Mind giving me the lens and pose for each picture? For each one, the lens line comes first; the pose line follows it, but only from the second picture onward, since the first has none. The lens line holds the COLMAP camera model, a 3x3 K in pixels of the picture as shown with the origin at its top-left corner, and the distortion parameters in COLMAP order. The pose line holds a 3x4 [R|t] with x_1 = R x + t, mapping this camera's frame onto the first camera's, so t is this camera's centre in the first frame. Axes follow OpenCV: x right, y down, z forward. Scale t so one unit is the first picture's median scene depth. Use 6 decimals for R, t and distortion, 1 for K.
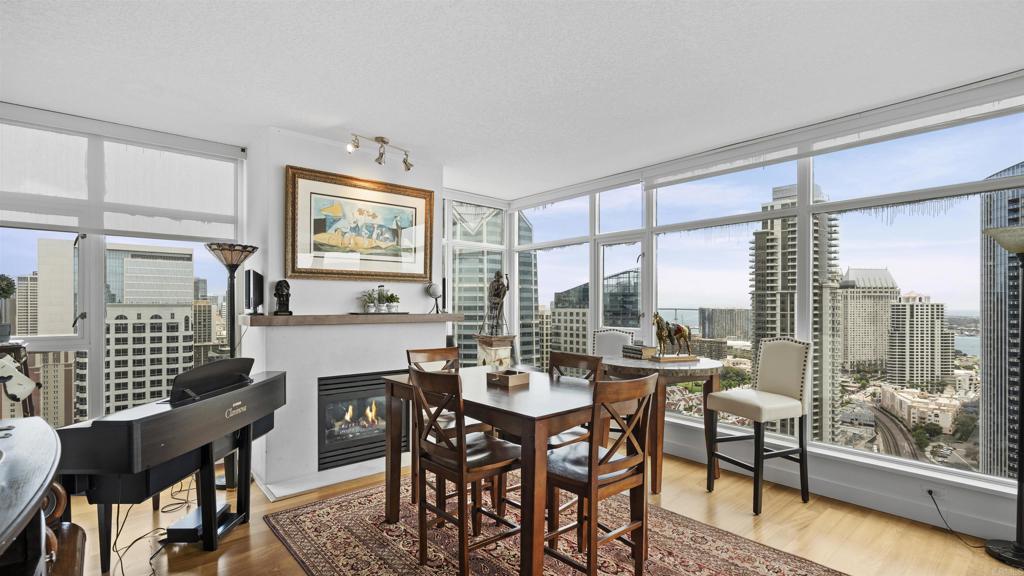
lens RADIAL K [[465.0, 0, 506.8], [0, 465.0, 304.2], [0, 0, 1]] dist [-0.003408, 0.000263]
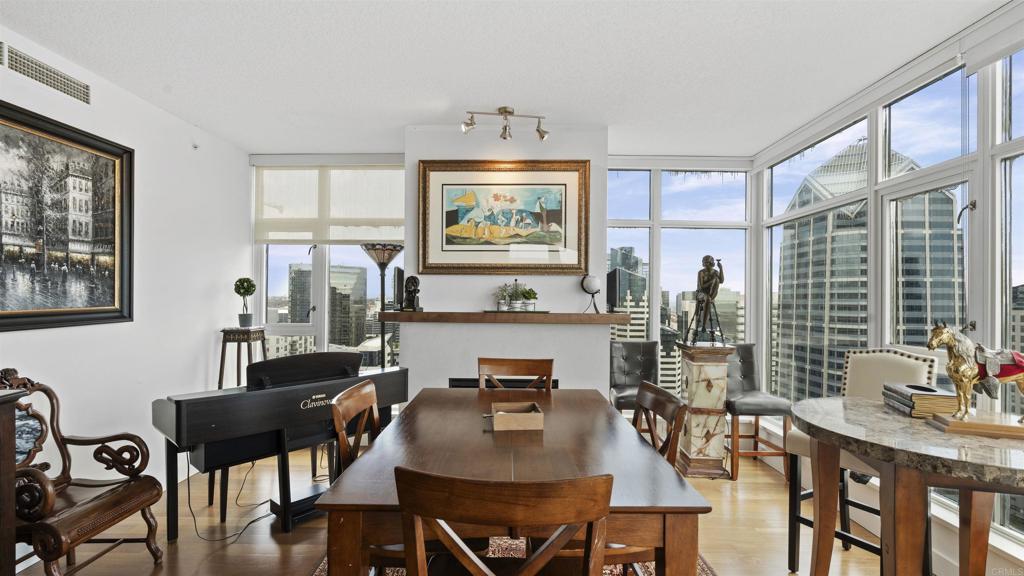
lens RADIAL K [[459.1, 0, 508.7], [0, 459.1, 296.6], [0, 0, 1]] dist [-0.002302, 0.000172]
pose [[0.750196, 0.000029, -0.661216, 0.255112], [-0.007130, 0.999942, -0.008045, -0.001107], [0.661178, 0.010750, 0.750152, 0.315452]]
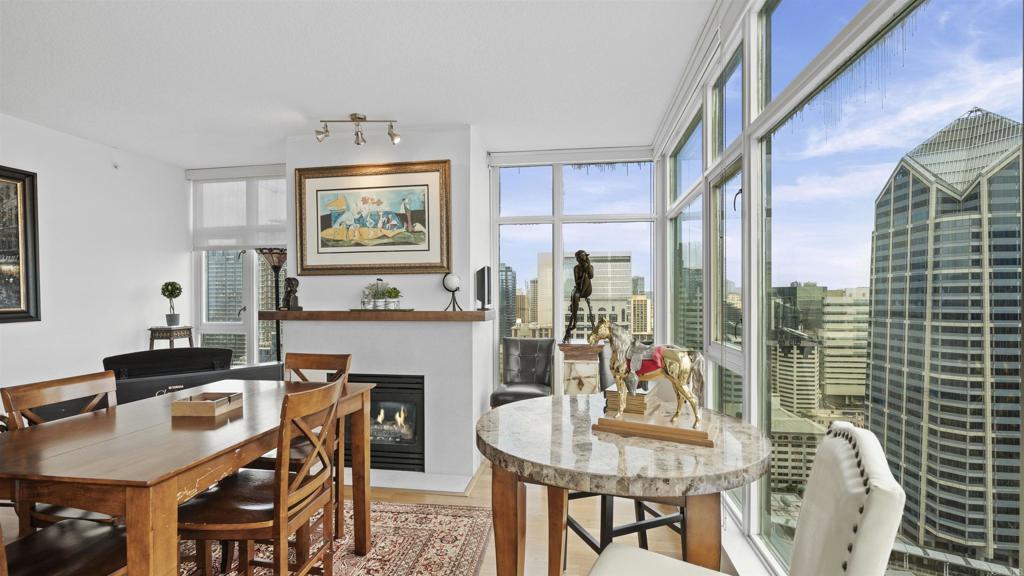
lens RADIAL K [[460.8, 0, 508.6], [0, 460.8, 302.0], [0, 0, 1]] dist [-0.002628, 0.000799]
pose [[0.649887, 0.001048, -0.760030, 0.511520], [0.004624, 0.999975, 0.005333, 0.000784], [0.760017, -0.006980, 0.649866, 0.548158]]
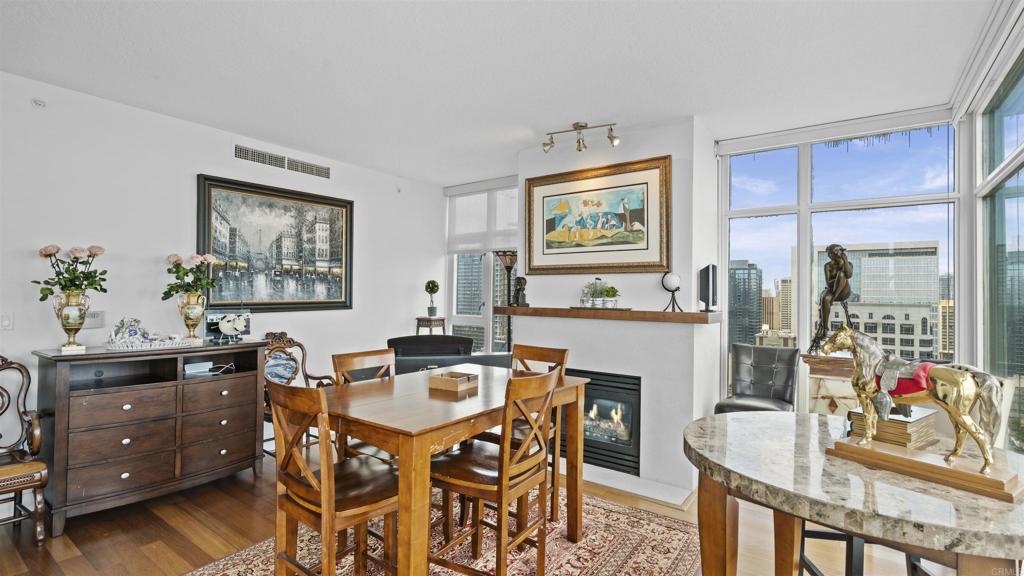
lens RADIAL K [[475.7, 0, 504.4], [0, 475.7, 285.6], [0, 0, 1]] dist [-0.004505, -0.000102]
pose [[0.224161, -0.021003, -0.974326, 0.545717], [-0.015984, 0.999554, -0.025224, 0.001131], [0.974421, 0.021228, 0.223726, 0.546490]]
